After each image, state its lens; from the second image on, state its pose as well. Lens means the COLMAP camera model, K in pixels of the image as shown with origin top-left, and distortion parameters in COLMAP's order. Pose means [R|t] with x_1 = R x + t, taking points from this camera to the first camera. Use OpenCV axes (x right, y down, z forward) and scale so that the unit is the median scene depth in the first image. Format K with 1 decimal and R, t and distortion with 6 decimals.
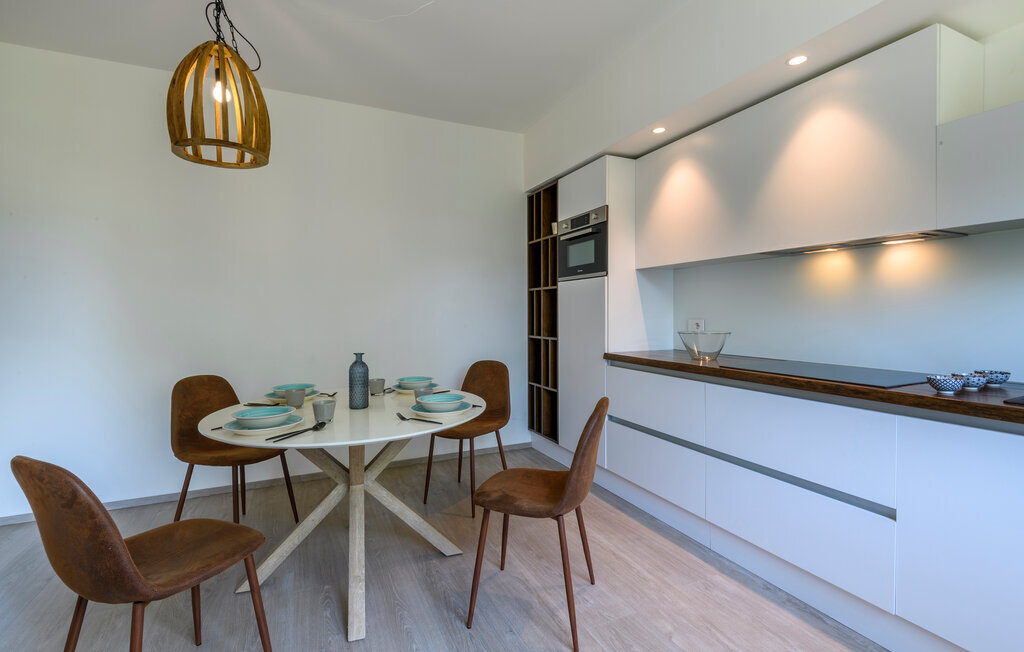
lens RADIAL K [[455.0, 0, 512.0], [0, 455.0, 326.0], [0, 0, 1]] dist [0.001730, 0.000142]
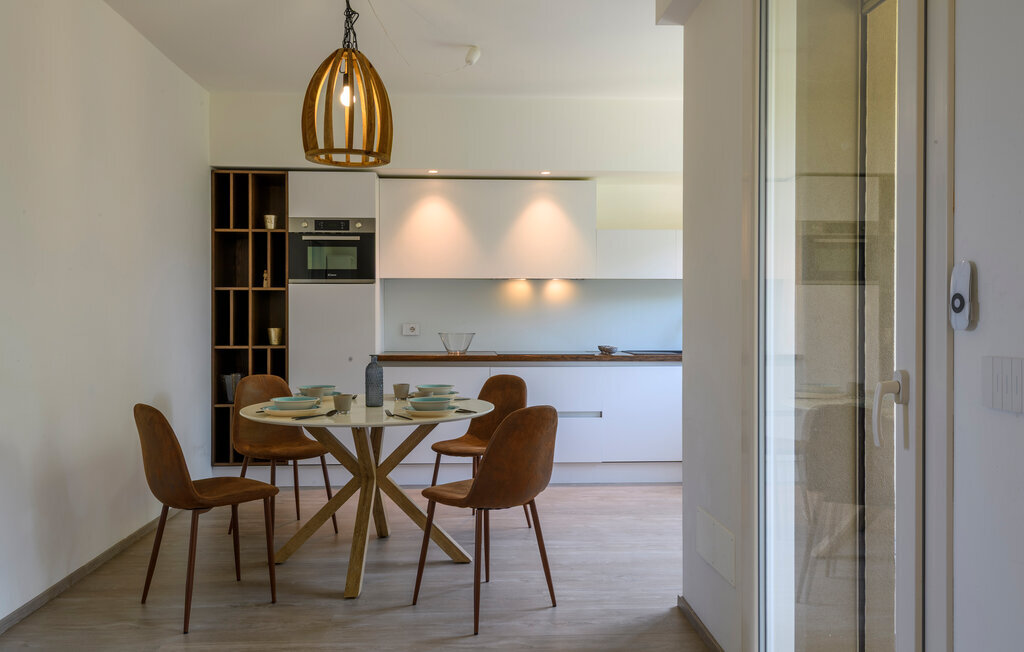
lens RADIAL K [[806.4, 0, 512.0], [0, 806.4, 326.0], [0, 0, 1]] dist [-0.000080, -0.000298]
pose [[0.362863, 0.001649, 0.931841, -1.436926], [0.022363, 0.999695, -0.010478, 0.016388], [-0.931574, 0.024641, 0.362715, 0.010157]]
